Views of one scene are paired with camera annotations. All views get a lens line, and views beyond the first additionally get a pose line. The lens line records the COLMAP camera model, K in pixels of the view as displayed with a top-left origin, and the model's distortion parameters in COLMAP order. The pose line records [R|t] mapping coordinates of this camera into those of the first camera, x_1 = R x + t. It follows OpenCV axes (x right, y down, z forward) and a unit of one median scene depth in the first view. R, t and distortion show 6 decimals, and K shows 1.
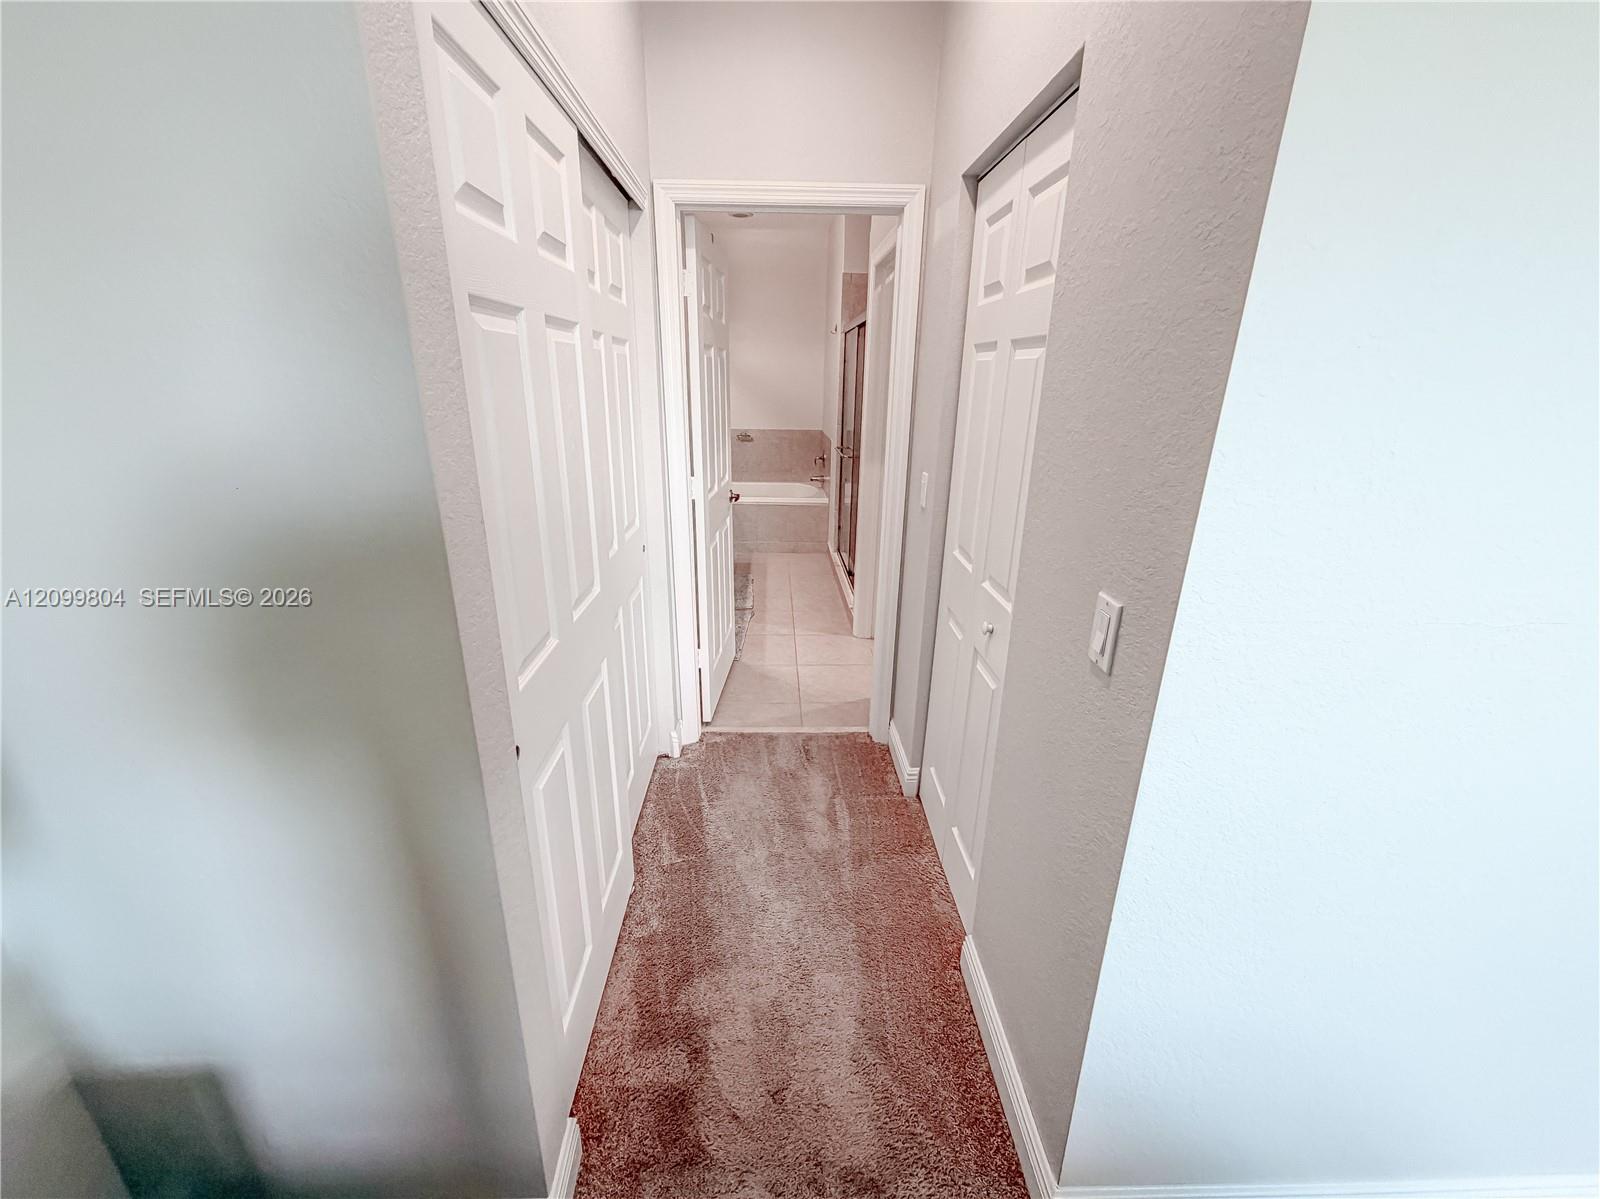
lens RADIAL K [[647.8, 0, 797.3], [0, 647.8, 597.0], [0, 0, 1]] dist [0.000524, 0.000020]
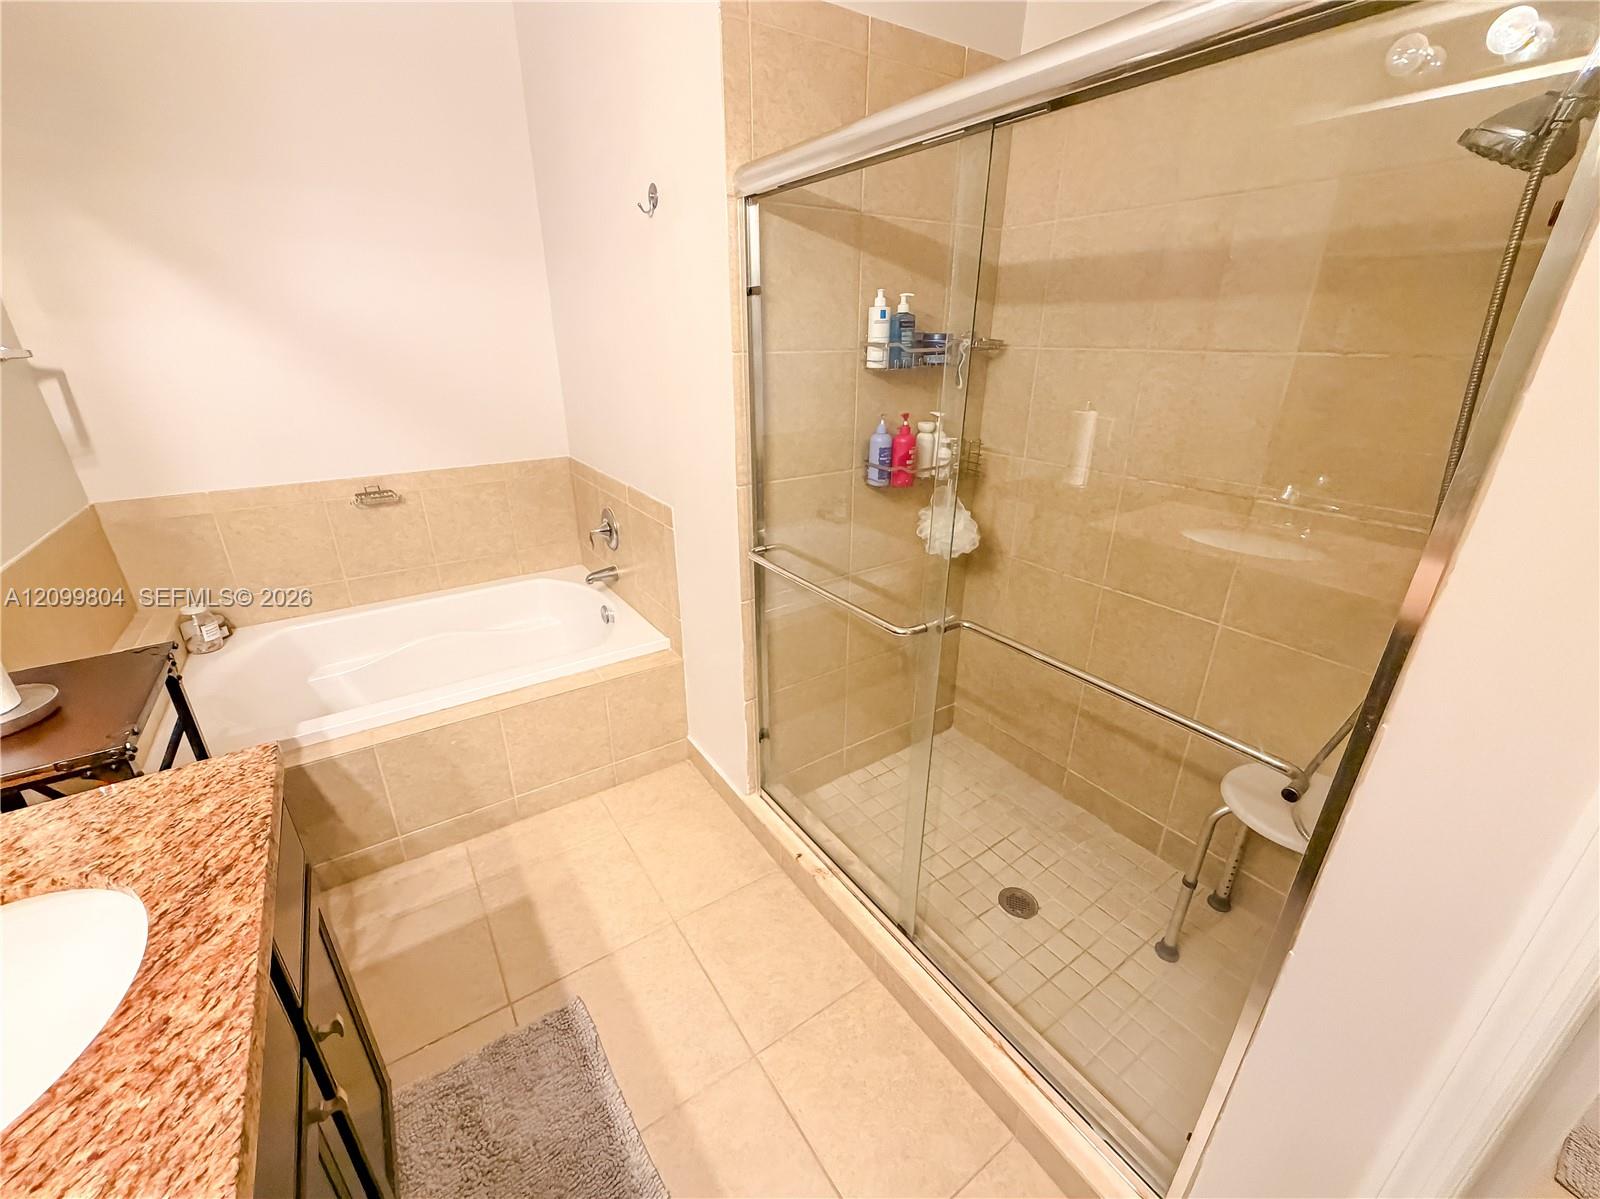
lens RADIAL K [[647.8, 0, 799.2], [0, 647.8, 601.2], [0, 0, 1]] dist [0.000524, 0.000020]
pose [[0.846128, -0.222611, 0.484264, -0.069013], [0.186346, 0.974815, 0.122518, -0.185713], [-0.499342, -0.013425, 0.866301, 0.535858]]
